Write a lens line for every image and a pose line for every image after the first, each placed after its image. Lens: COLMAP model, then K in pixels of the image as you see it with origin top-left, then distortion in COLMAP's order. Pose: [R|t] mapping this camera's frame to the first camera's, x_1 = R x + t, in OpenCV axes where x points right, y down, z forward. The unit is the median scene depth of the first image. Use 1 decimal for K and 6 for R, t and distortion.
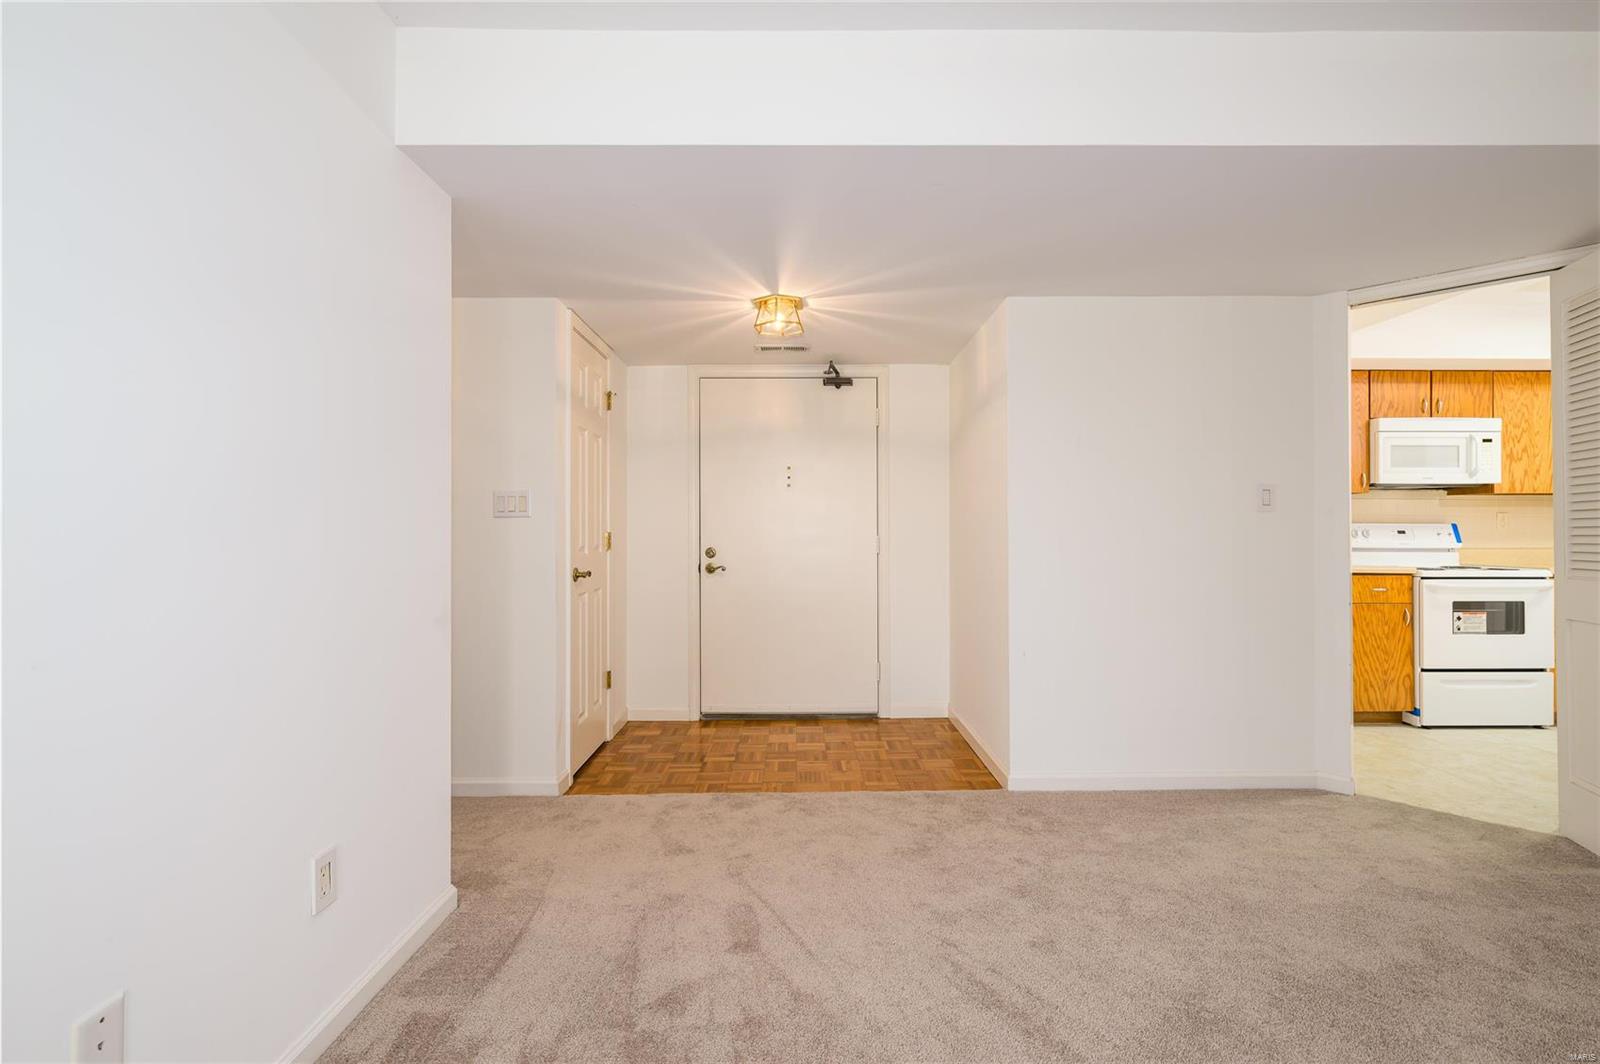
lens RADIAL K [[697.7, 0, 818.4], [0, 697.7, 530.9], [0, 0, 1]] dist [-0.002856, 0.001512]
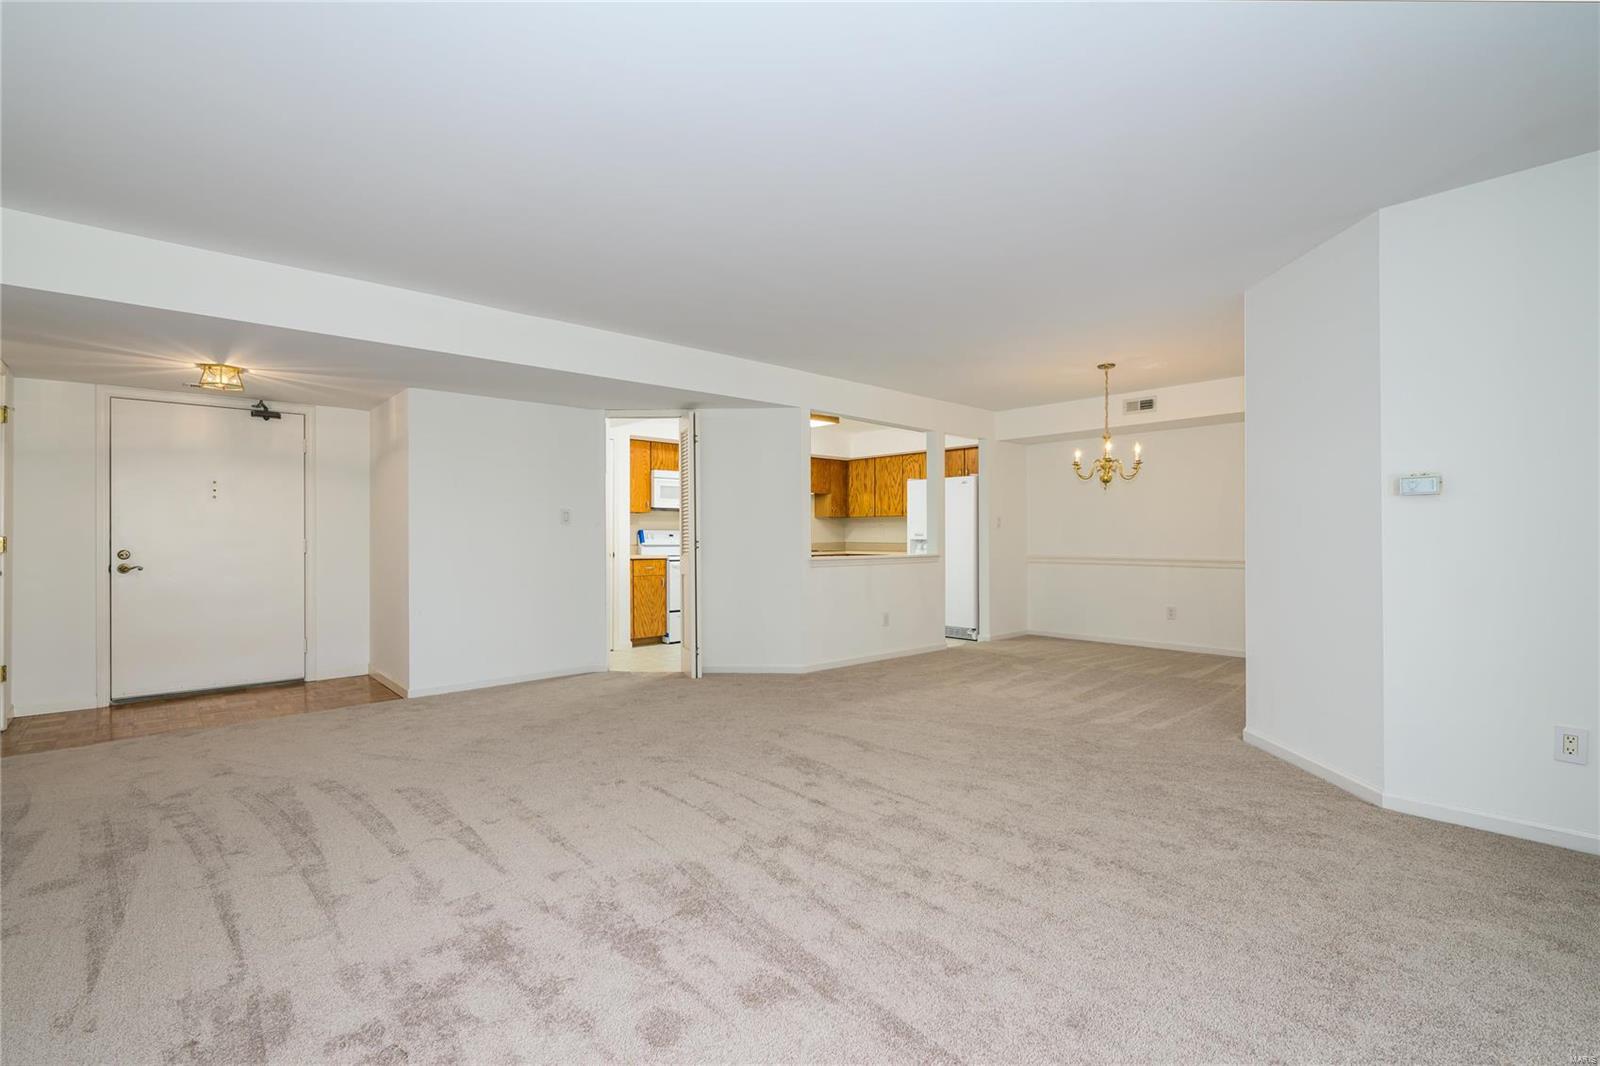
lens RADIAL K [[697.7, 0, 792.6], [0, 697.7, 530.3], [0, 0, 1]] dist [-0.002856, 0.001512]
pose [[0.755779, 0.003384, 0.654818, -0.075827], [0.000777, 0.999981, -0.006065, -0.000188], [-0.654826, 0.005093, 0.755762, -0.549986]]
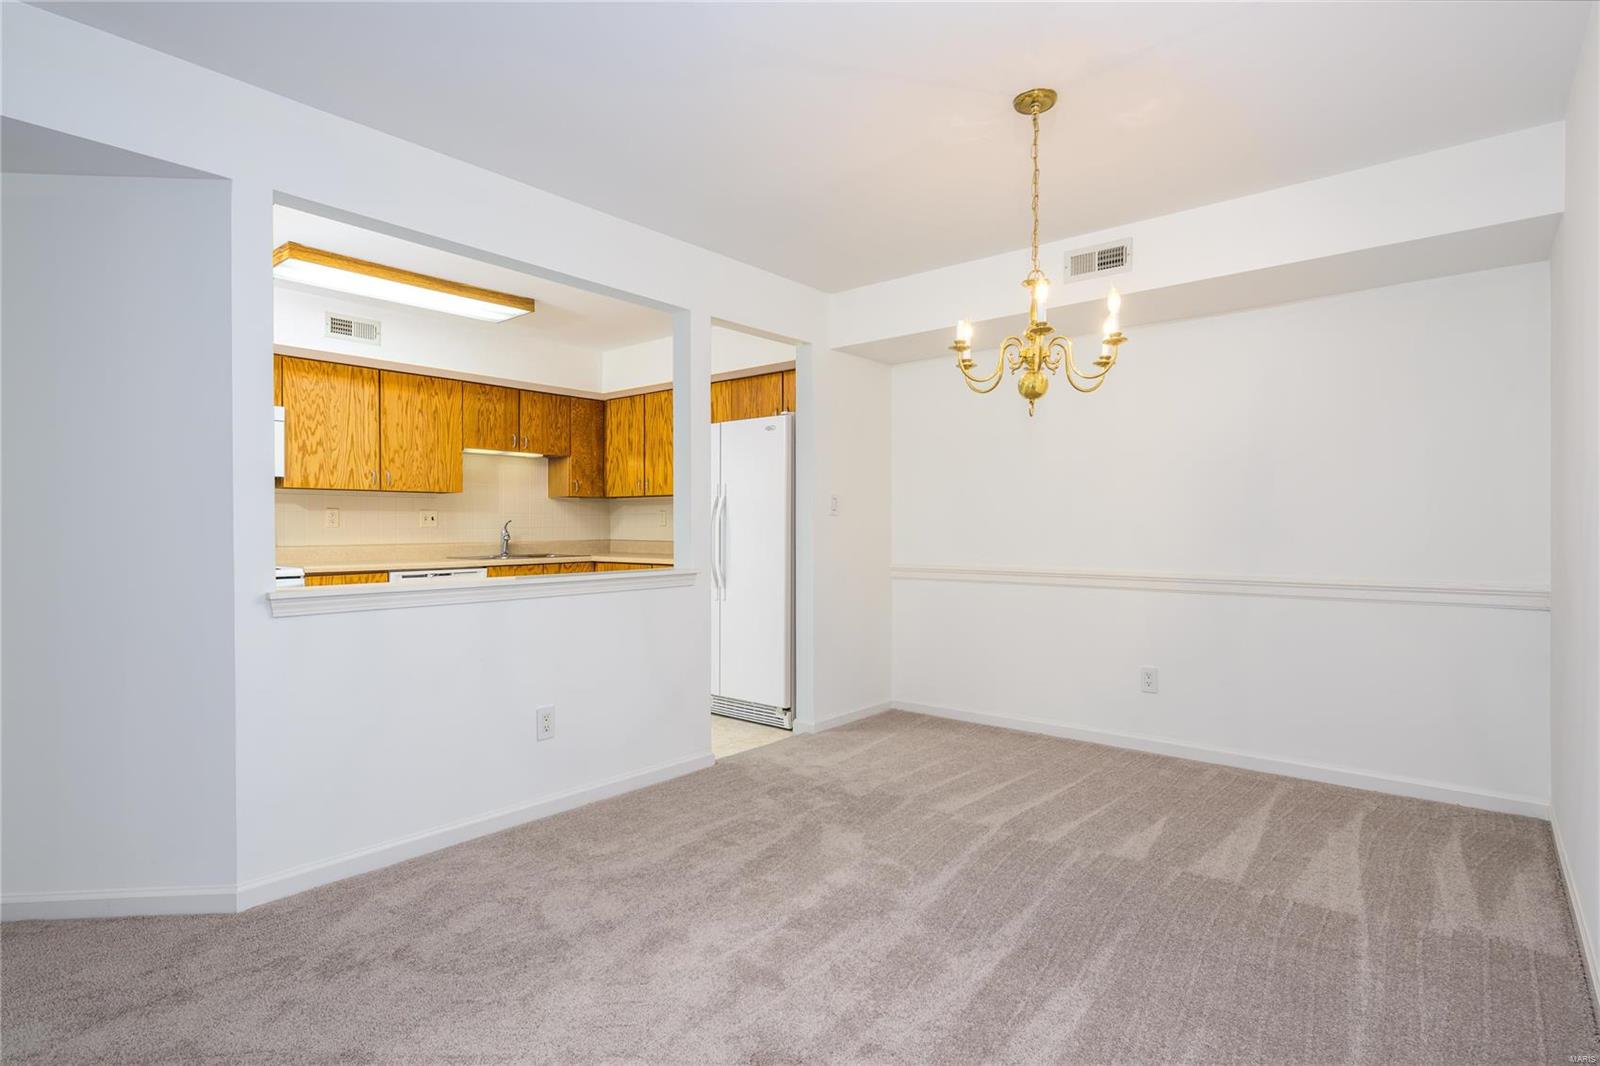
lens RADIAL K [[782.6, 0, 784.6], [0, 782.6, 525.9], [0, 0, 1]] dist [0.011594, -0.000531]
pose [[0.667202, -0.000765, 0.744877, 0.653271], [-0.000091, 0.999999, 0.001109, -0.003566], [-0.744877, -0.000808, 0.667201, -0.205284]]
